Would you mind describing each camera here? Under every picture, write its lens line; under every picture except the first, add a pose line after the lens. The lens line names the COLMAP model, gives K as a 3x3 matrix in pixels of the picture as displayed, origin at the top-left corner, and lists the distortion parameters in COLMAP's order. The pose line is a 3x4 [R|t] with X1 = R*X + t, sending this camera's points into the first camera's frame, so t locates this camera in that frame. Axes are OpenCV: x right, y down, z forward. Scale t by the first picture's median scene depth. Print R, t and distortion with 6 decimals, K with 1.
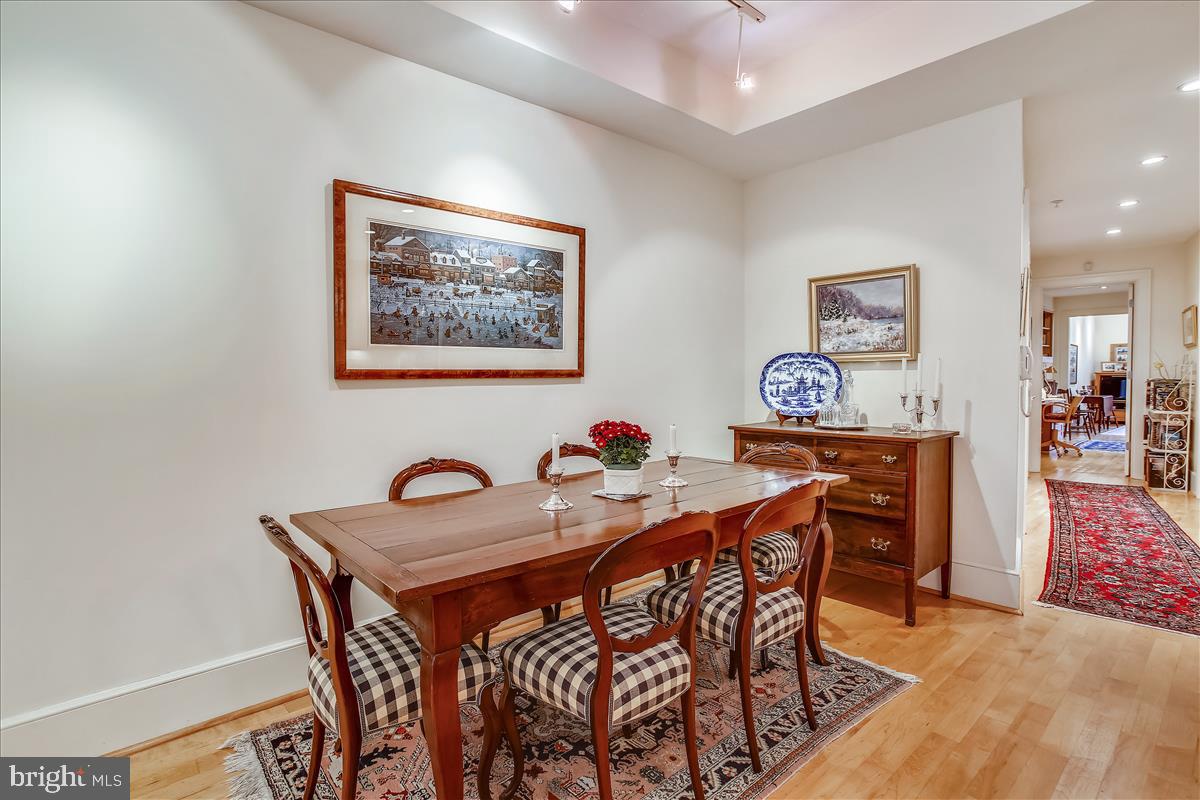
lens RADIAL K [[587.4, 0, 602.0], [0, 587.4, 392.4], [0, 0, 1]] dist [-0.054250, 0.030370]
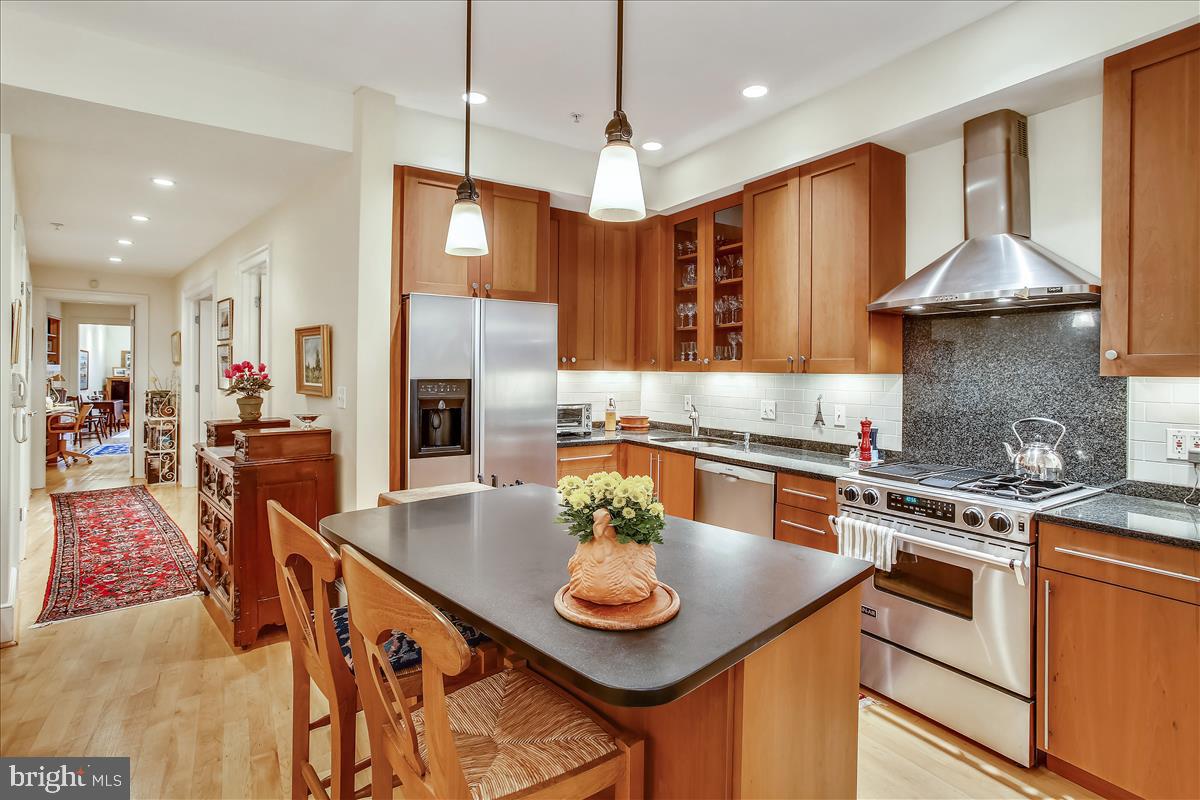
lens RADIAL K [[585.6, 0, 601.0], [0, 585.6, 372.7], [0, 0, 1]] dist [-0.048696, 0.024059]
pose [[0.153925, 0.007133, 0.988057, -0.083729], [0.022559, 0.999688, -0.010732, -0.044355], [-0.987825, 0.023941, 0.153716, -0.143689]]
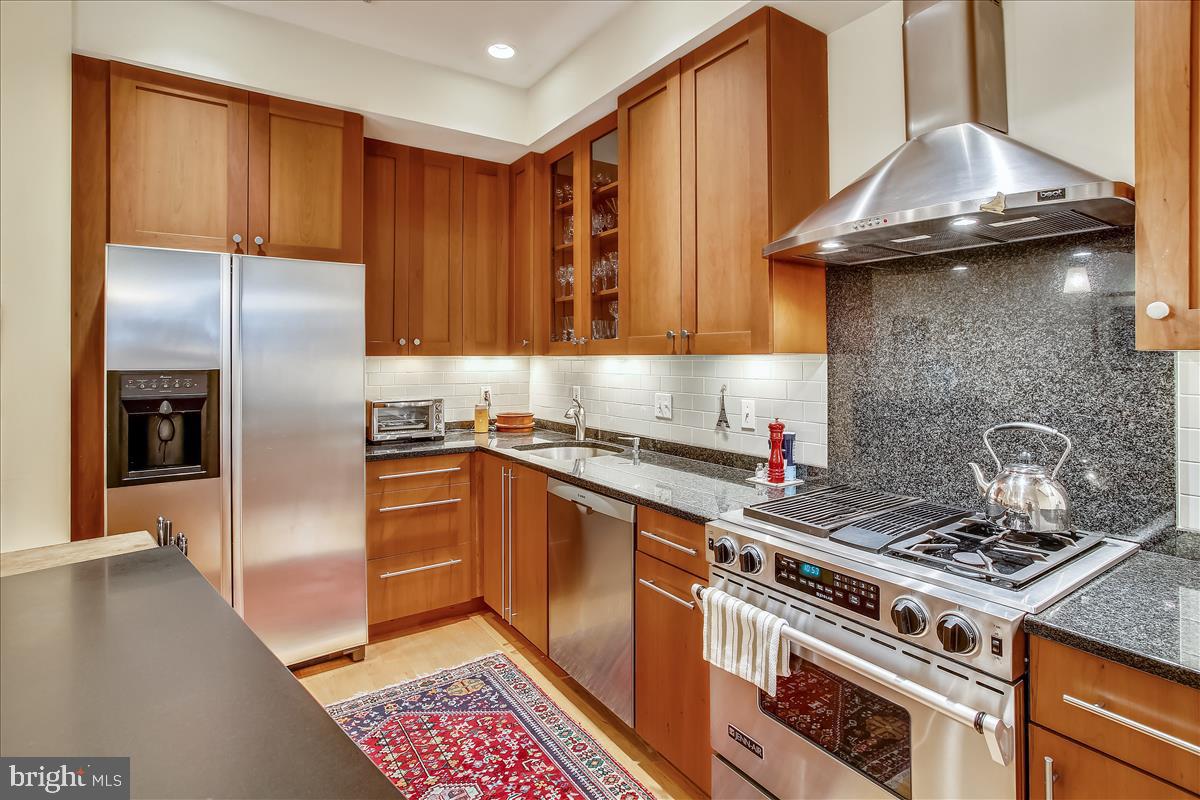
lens RADIAL K [[592.2, 0, 603.7], [0, 592.2, 356.1], [0, 0, 1]] dist [-0.058831, 0.028276]
pose [[0.126920, 0.010860, 0.991853, 0.224707], [0.035139, 0.999263, -0.015438, -0.037964], [-0.991290, 0.036812, 0.126445, -0.308084]]
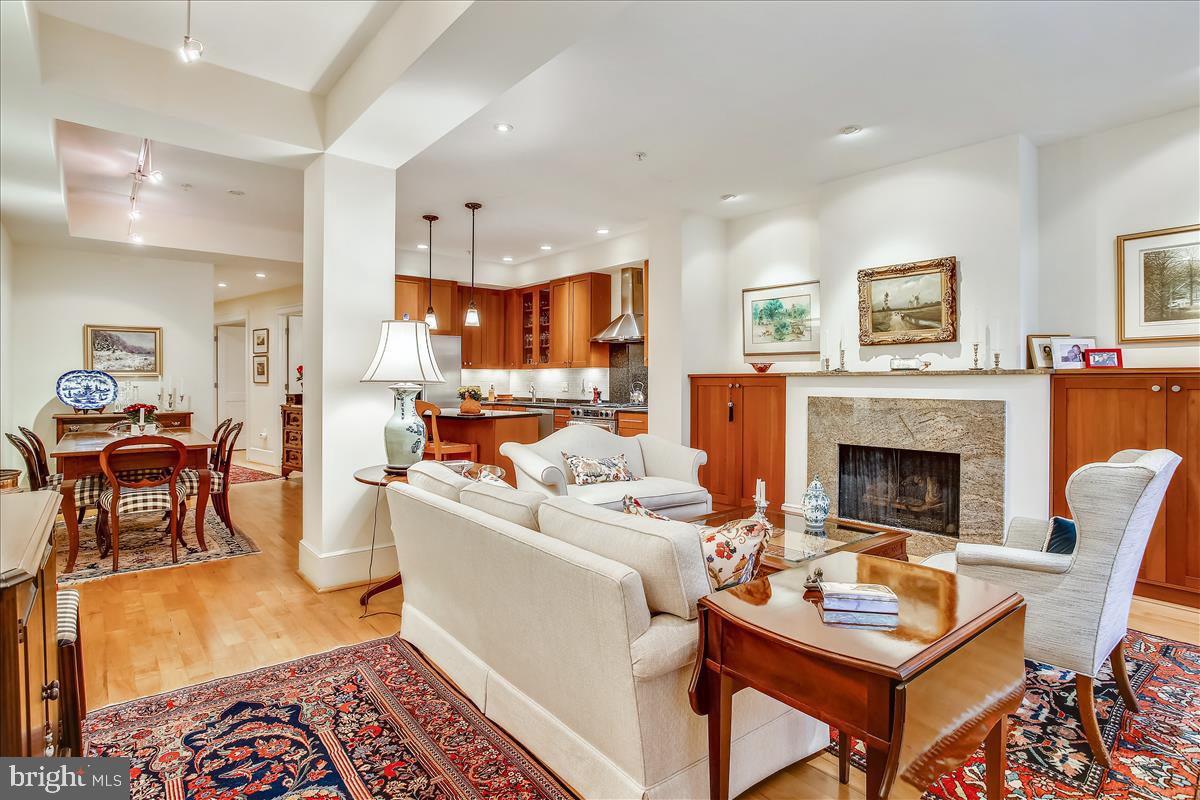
lens RADIAL K [[619.2, 0, 599.6], [0, 619.2, 379.4], [0, 0, 1]] dist [-0.061438, 0.058152]
pose [[0.023025, 0.011664, 0.999667, -1.341122], [0.032570, 0.999392, -0.012411, 0.025611], [-0.999204, 0.032845, 0.022631, -0.471556]]
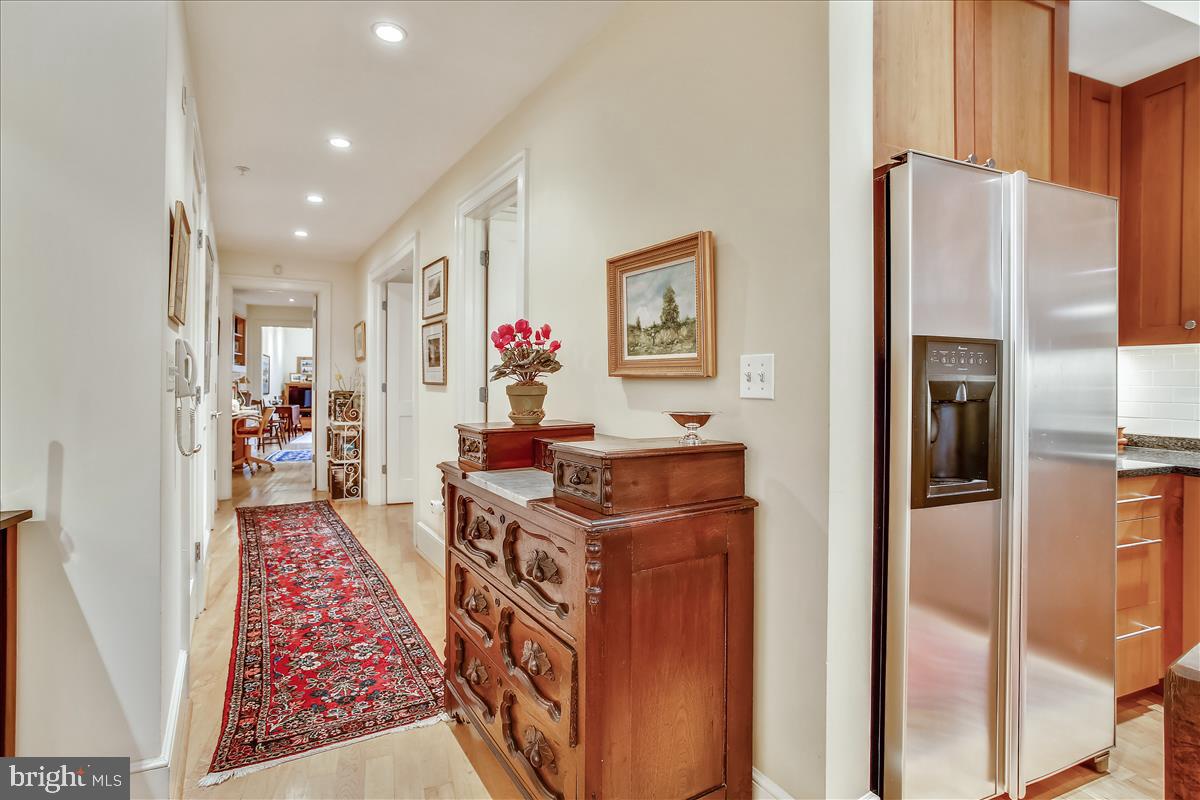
lens RADIAL K [[580.0, 0, 599.6], [0, 580.0, 382.7], [0, 0, 1]] dist [-0.062799, 0.029973]
pose [[0.349272, 0.009692, 0.936971, 0.303682], [0.021367, 0.999604, -0.018305, -0.014740], [-0.936778, 0.026414, 0.348927, 0.352023]]
